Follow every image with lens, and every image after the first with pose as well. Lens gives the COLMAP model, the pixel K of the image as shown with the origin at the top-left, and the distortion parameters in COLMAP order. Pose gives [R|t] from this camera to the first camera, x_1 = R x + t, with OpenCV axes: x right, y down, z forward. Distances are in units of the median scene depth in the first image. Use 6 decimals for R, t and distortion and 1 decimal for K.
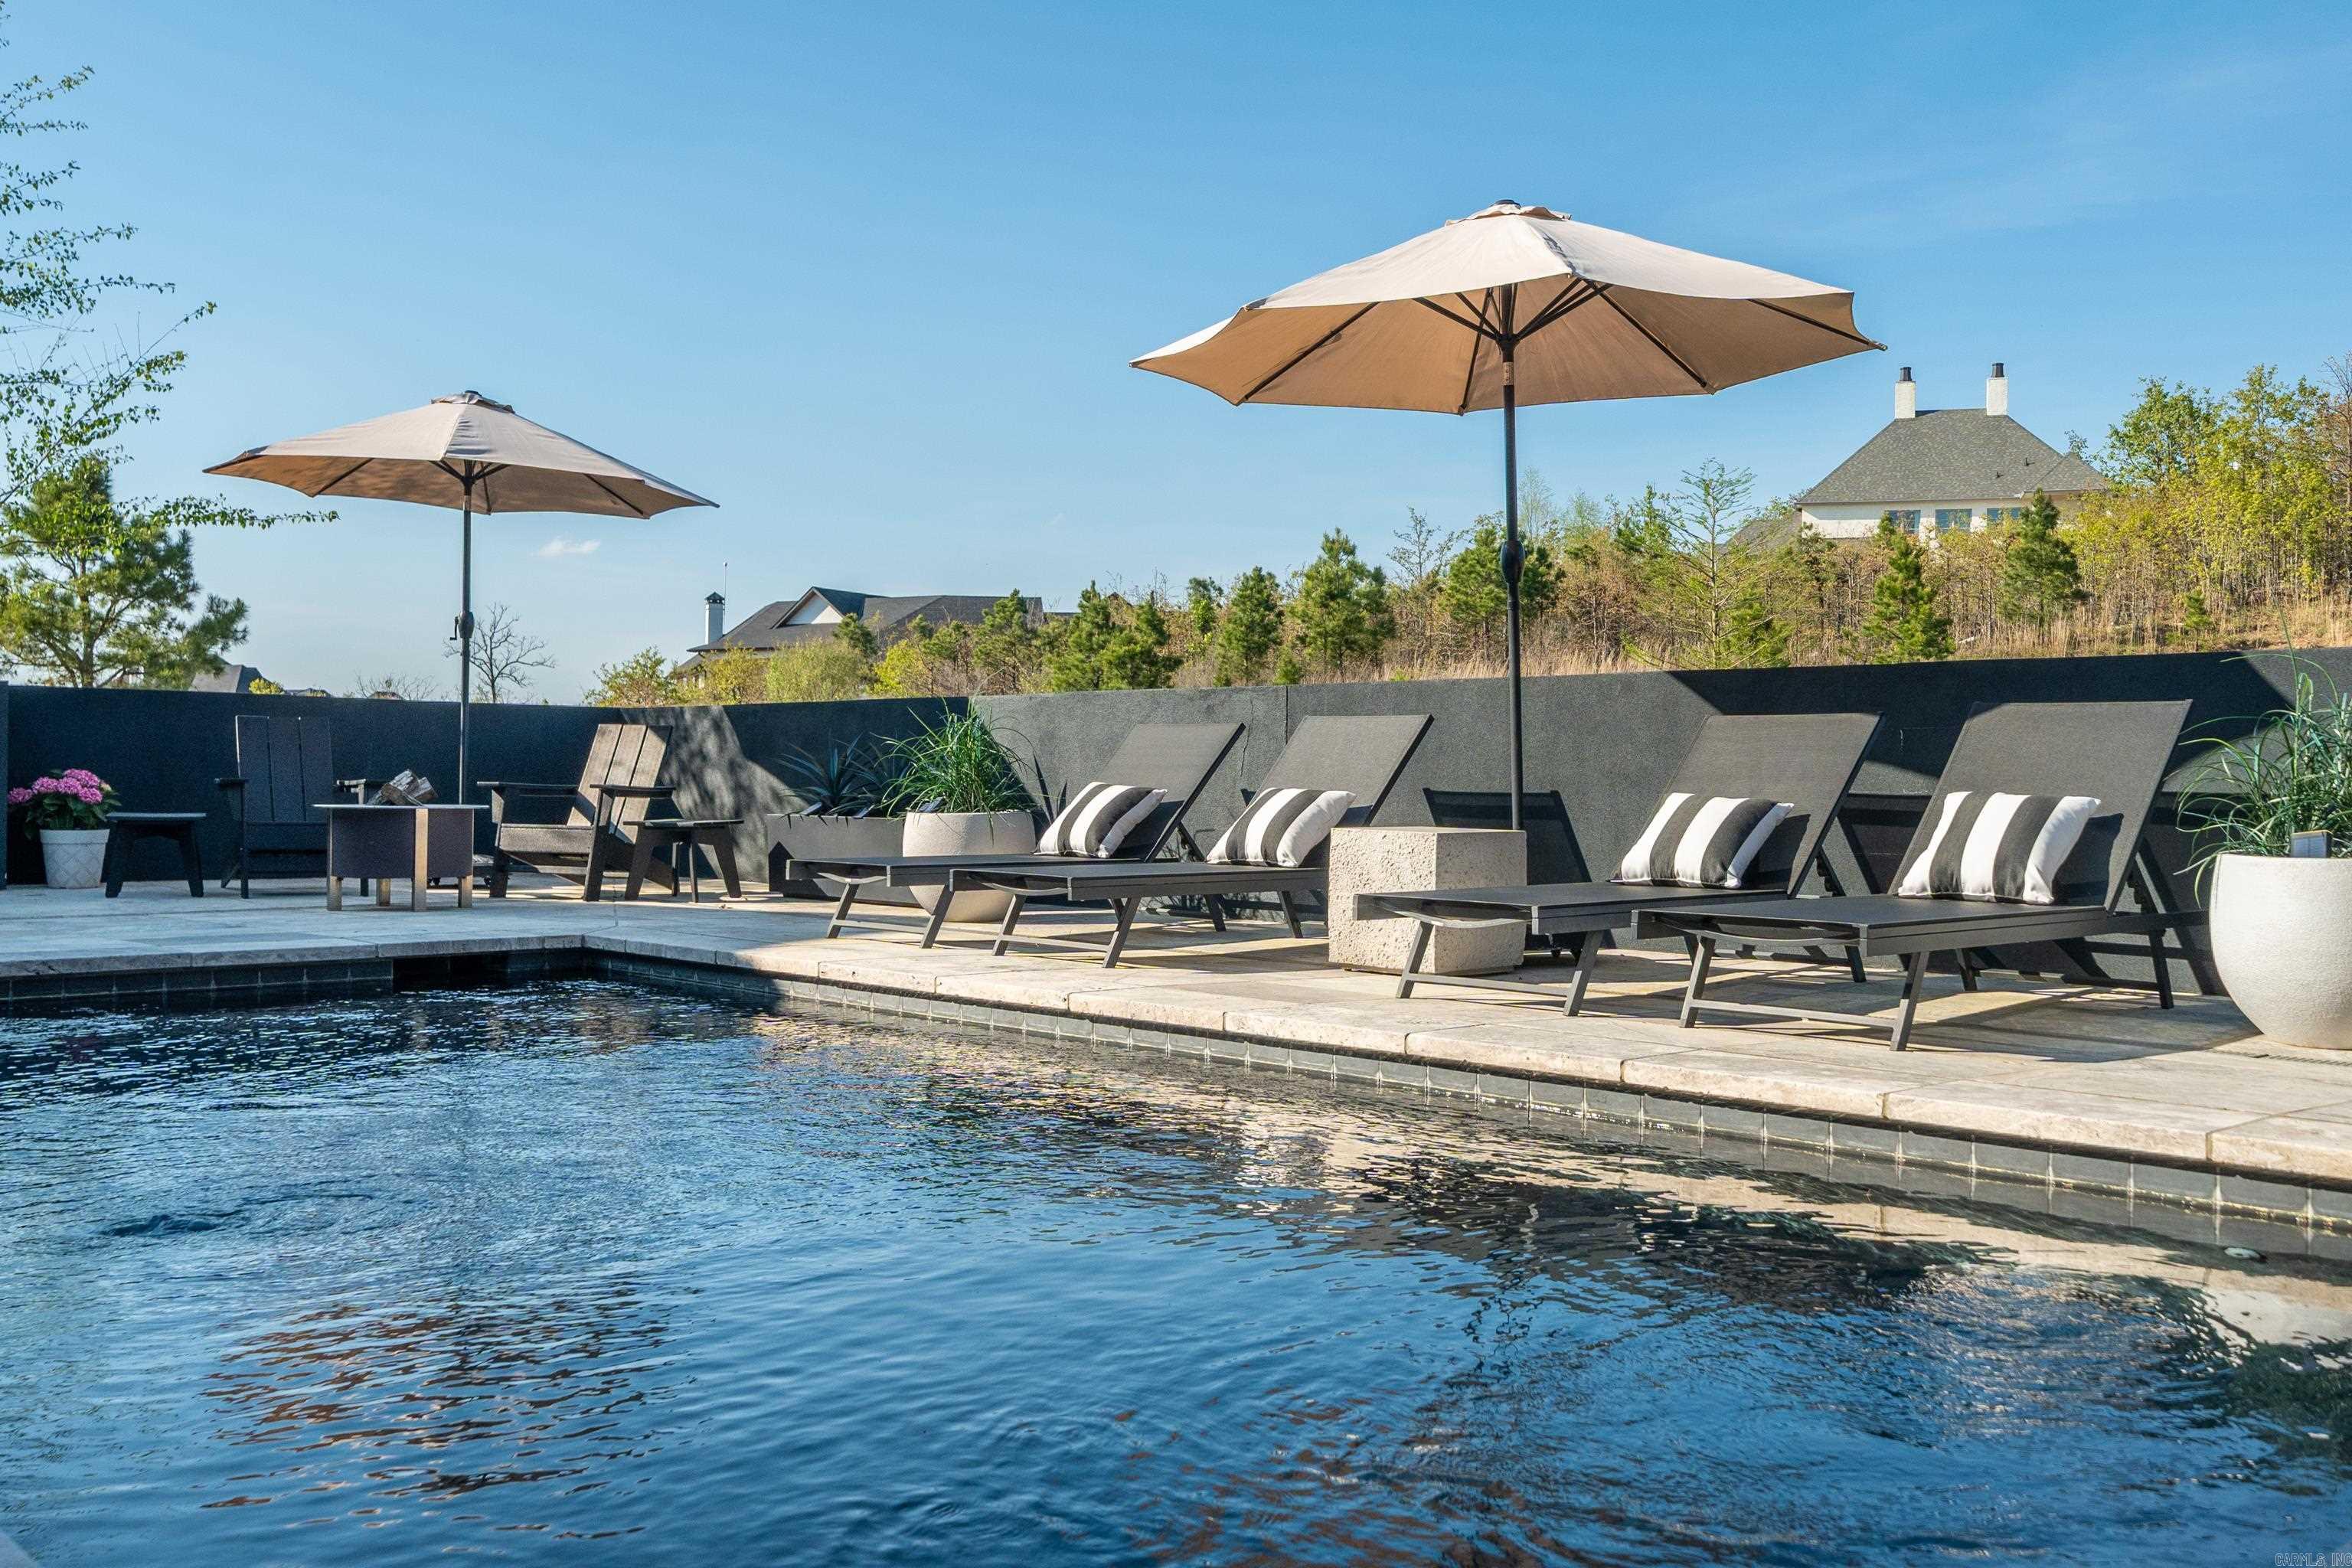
lens RADIAL K [[2195.5, 0, 1176.0], [0, 2195.5, 784.0], [0, 0, 1]] dist [0.003149, -0.006323]
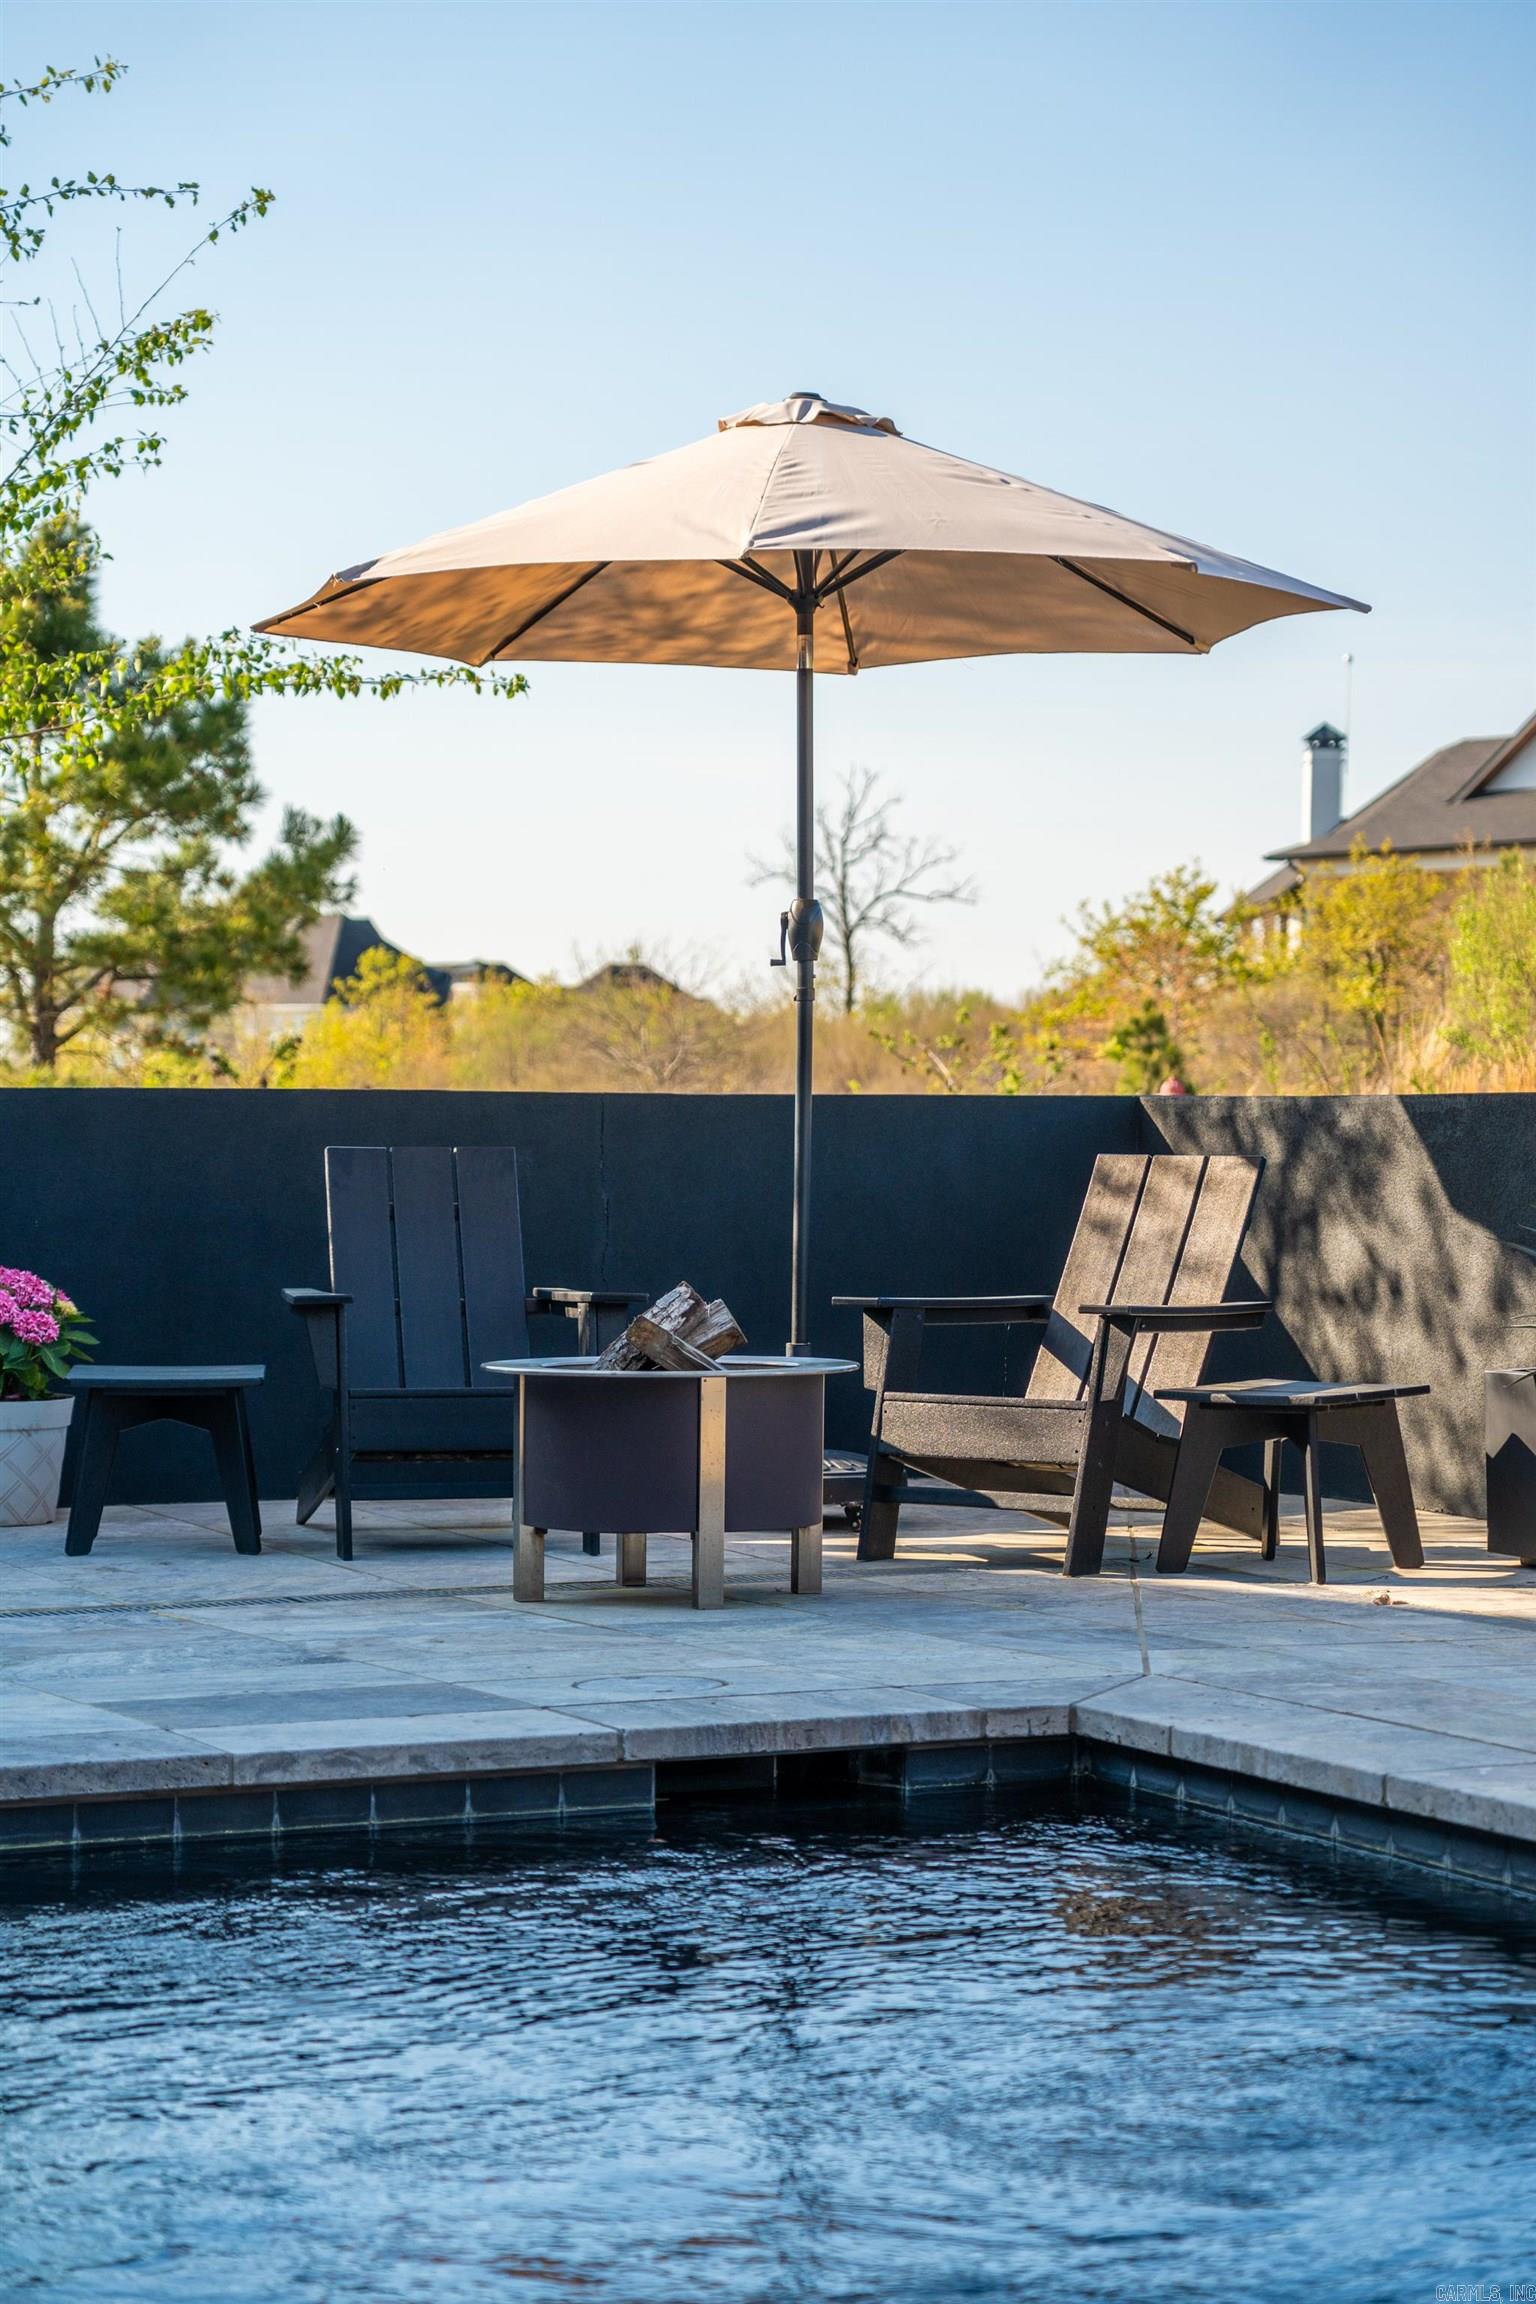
lens RADIAL K [[4894.3, 0, 766.4], [0, 4894.3, 1280.2], [0, 0, 1]] dist [0.253682, 0.102209]
pose [[0.949405, 0.000553, -0.314055, -0.019711], [0.008696, 0.999569, 0.028049, -0.032123], [0.313935, -0.029361, 0.948990, 0.056610]]
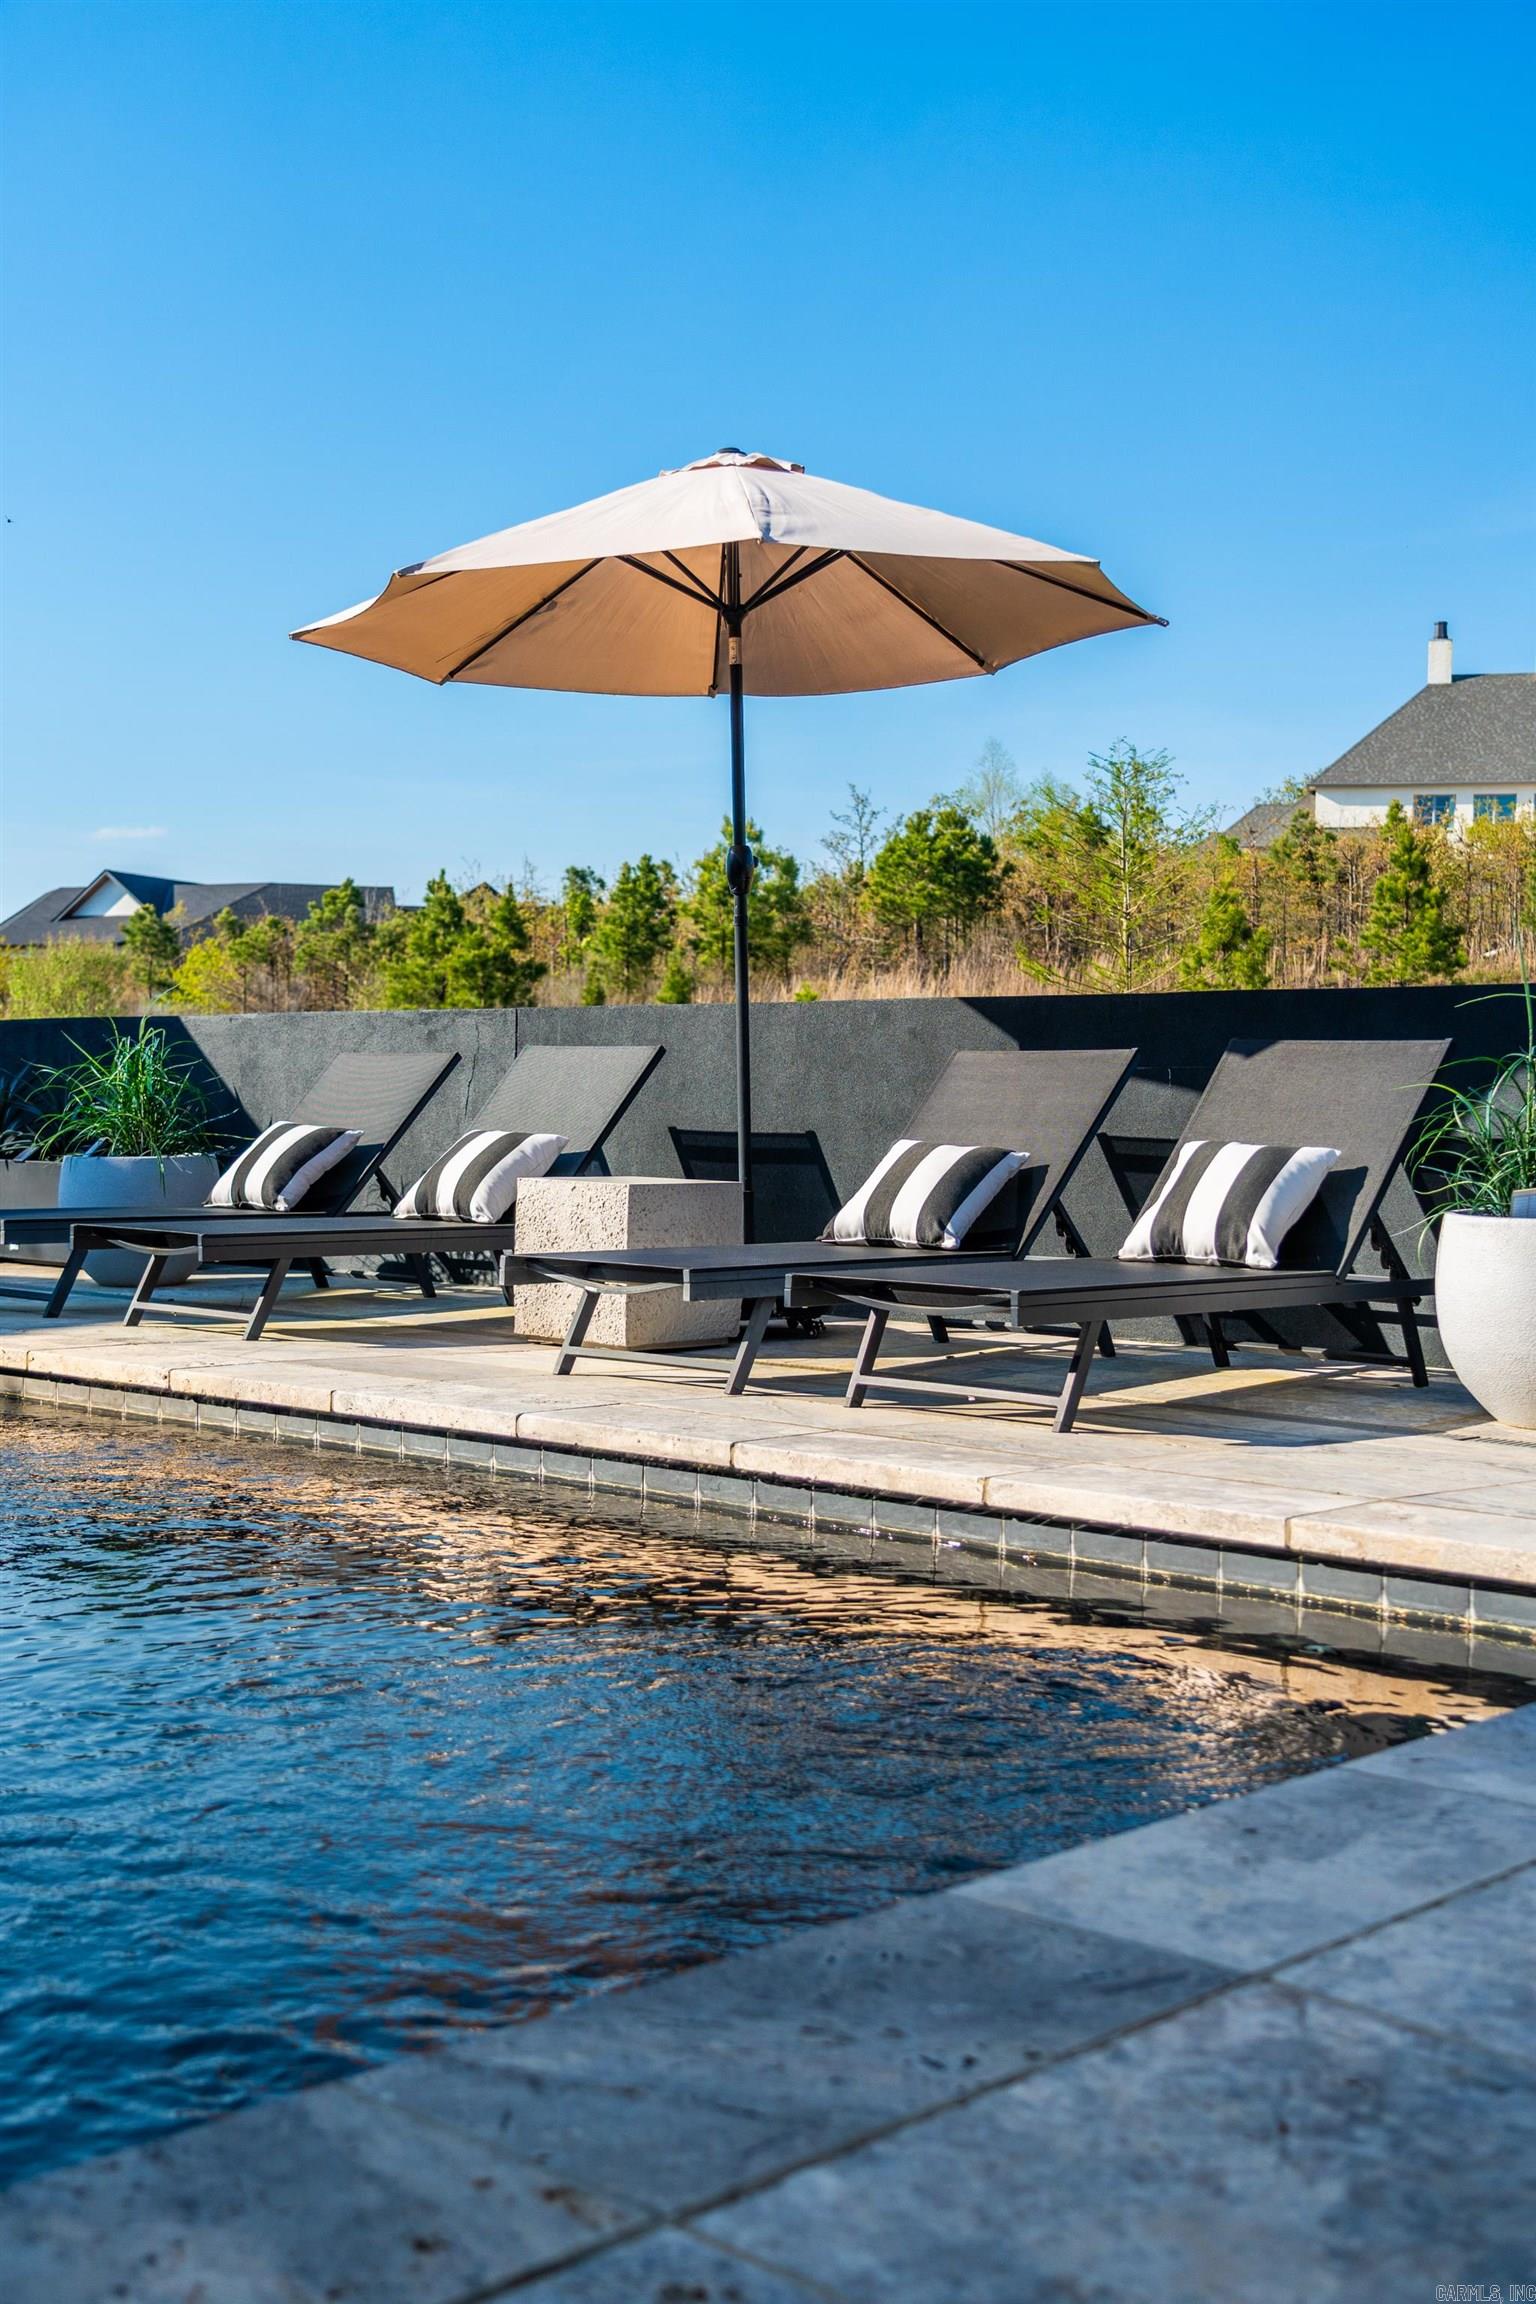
lens RADIAL K [[2695.0, 0, 768.0], [0, 2695.0, 1152.0], [0, 0, 1]] dist [0.051821, -0.047425]
pose [[0.997478, 0.005708, 0.070751, 0.062813], [-0.006586, 0.999904, 0.012184, -0.002413], [-0.070675, -0.012619, 0.997420, -0.040226]]
